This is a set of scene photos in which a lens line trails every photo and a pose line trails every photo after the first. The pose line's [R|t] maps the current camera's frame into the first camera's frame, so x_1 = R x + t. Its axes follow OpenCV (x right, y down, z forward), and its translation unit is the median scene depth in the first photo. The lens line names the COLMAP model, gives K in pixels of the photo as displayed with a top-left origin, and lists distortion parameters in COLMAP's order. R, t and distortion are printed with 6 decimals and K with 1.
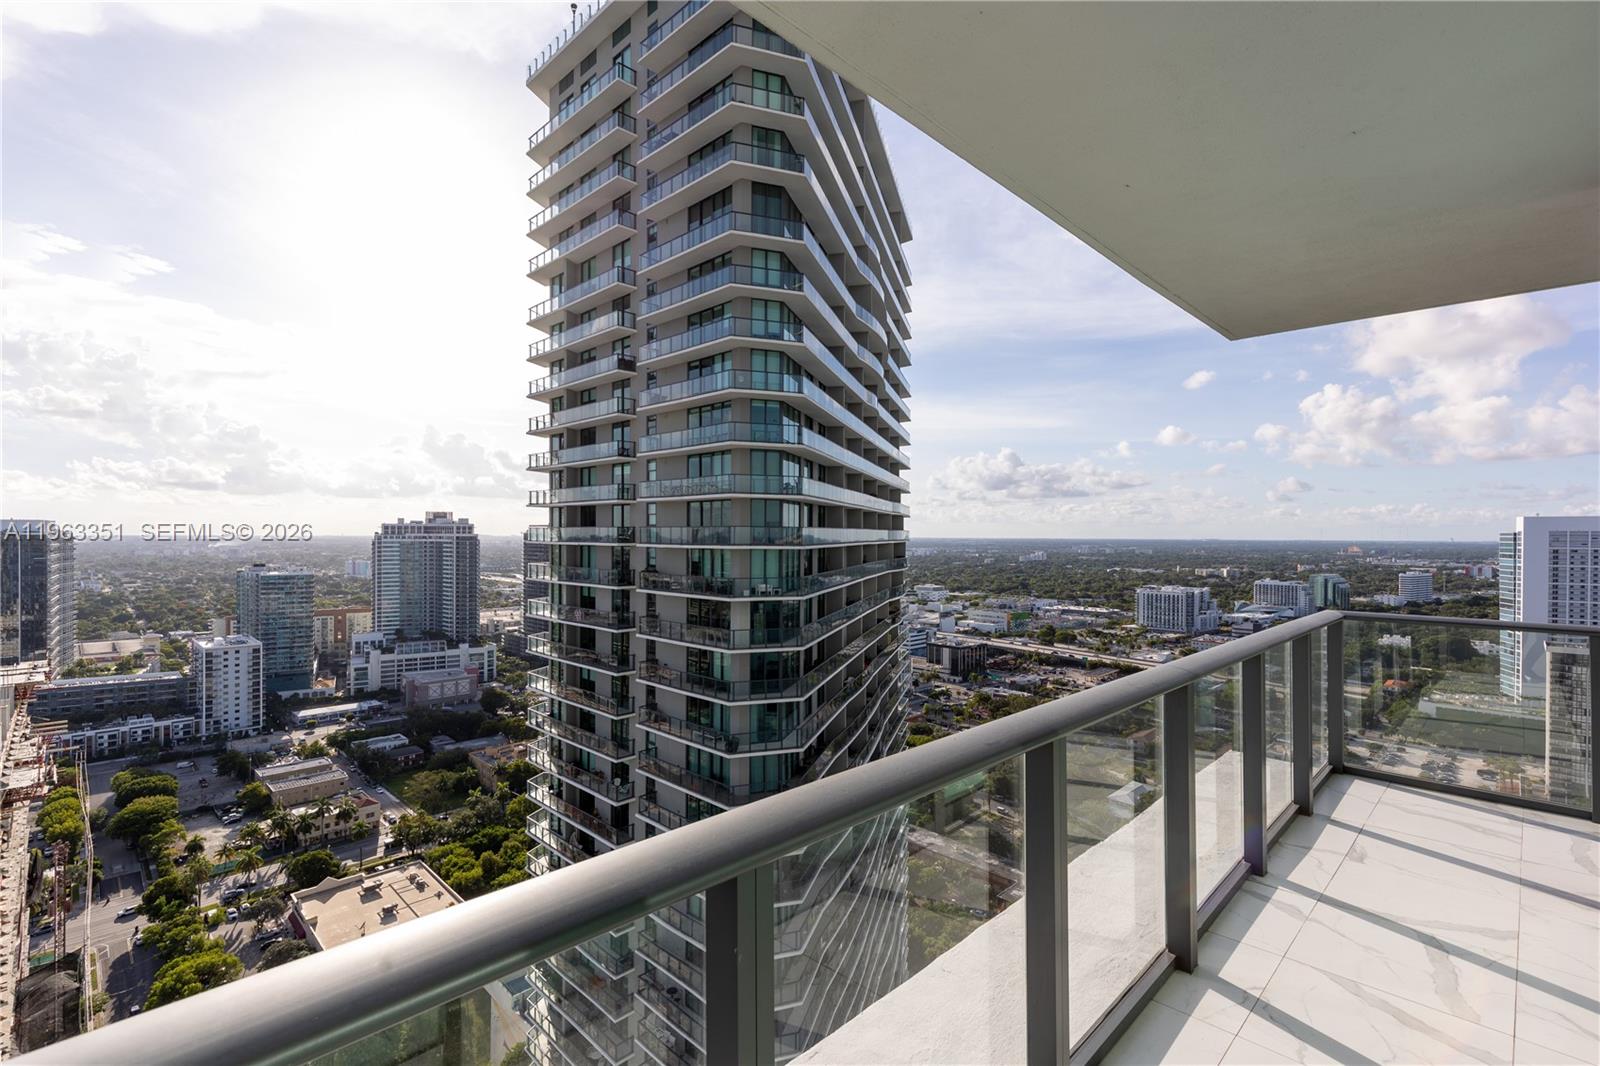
lens RADIAL K [[736.2, 0, 798.5], [0, 736.2, 536.4], [0, 0, 1]] dist [0.015236, 0.000570]
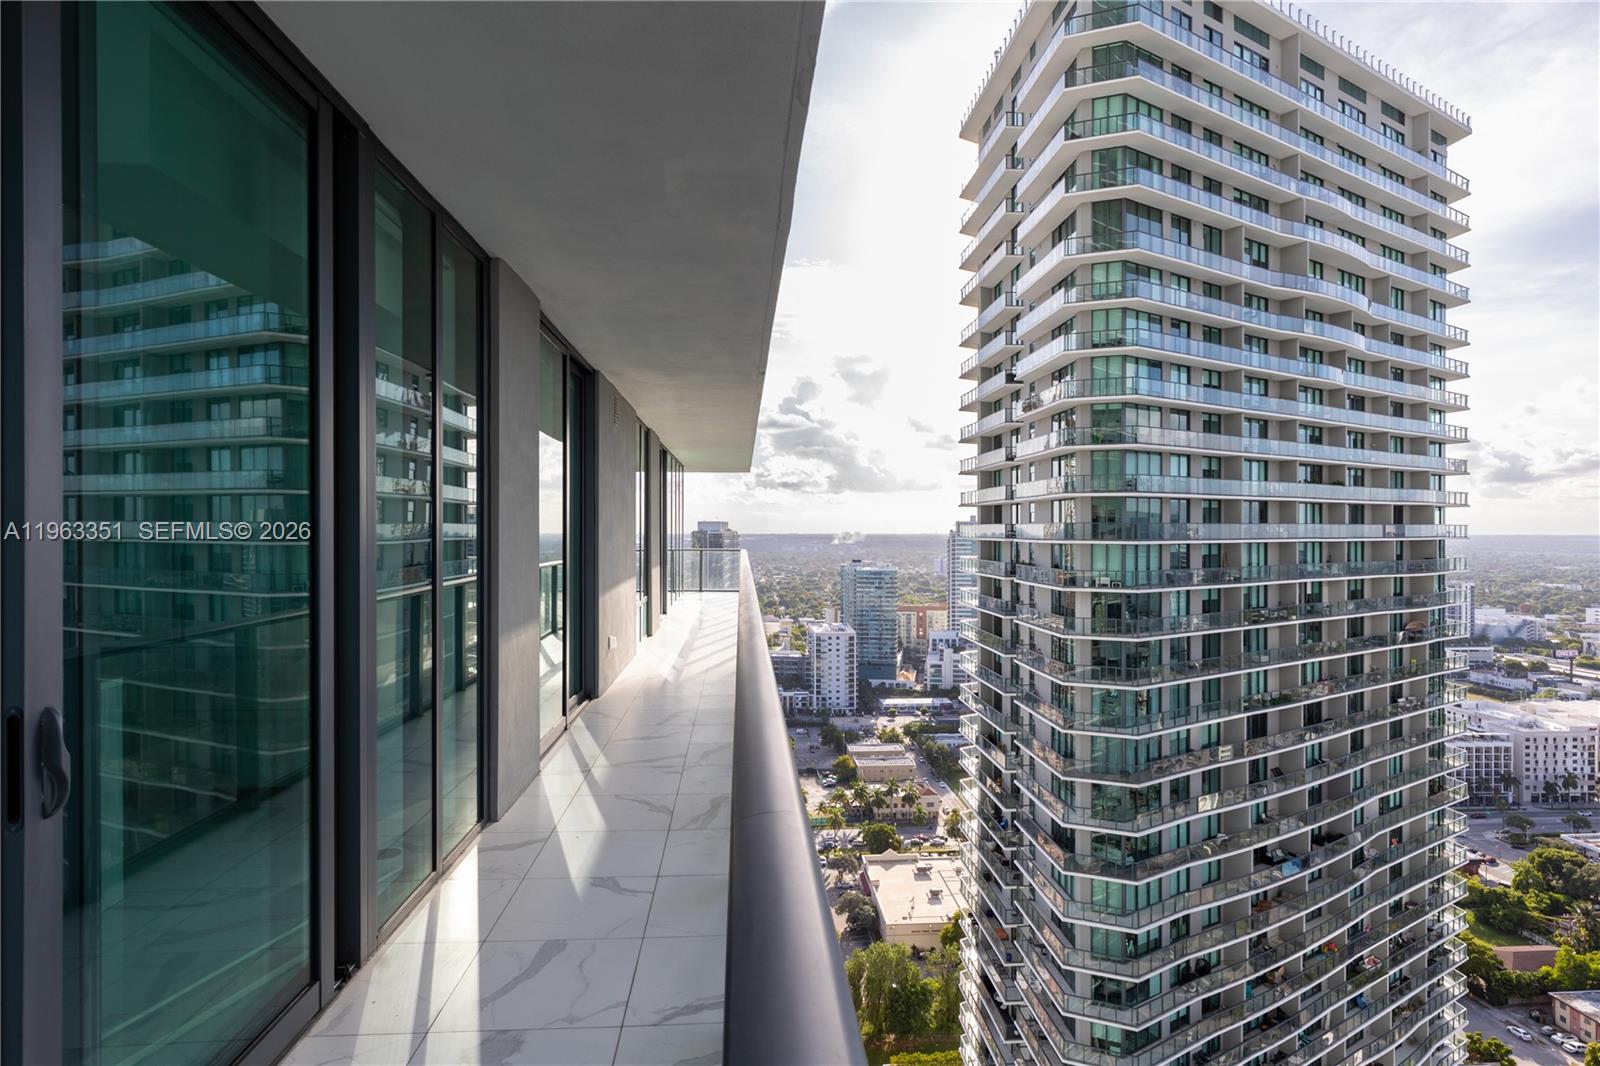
lens RADIAL K [[906.5, 0, 801.2], [0, 906.5, 532.8], [0, 0, 1]] dist [0.004934, 0.000121]
pose [[0.751133, -0.000456, -0.660151, 0.109137], [-0.001124, 0.999997, -0.001970, 0.000976], [0.660150, 0.002222, 0.751130, -0.060012]]
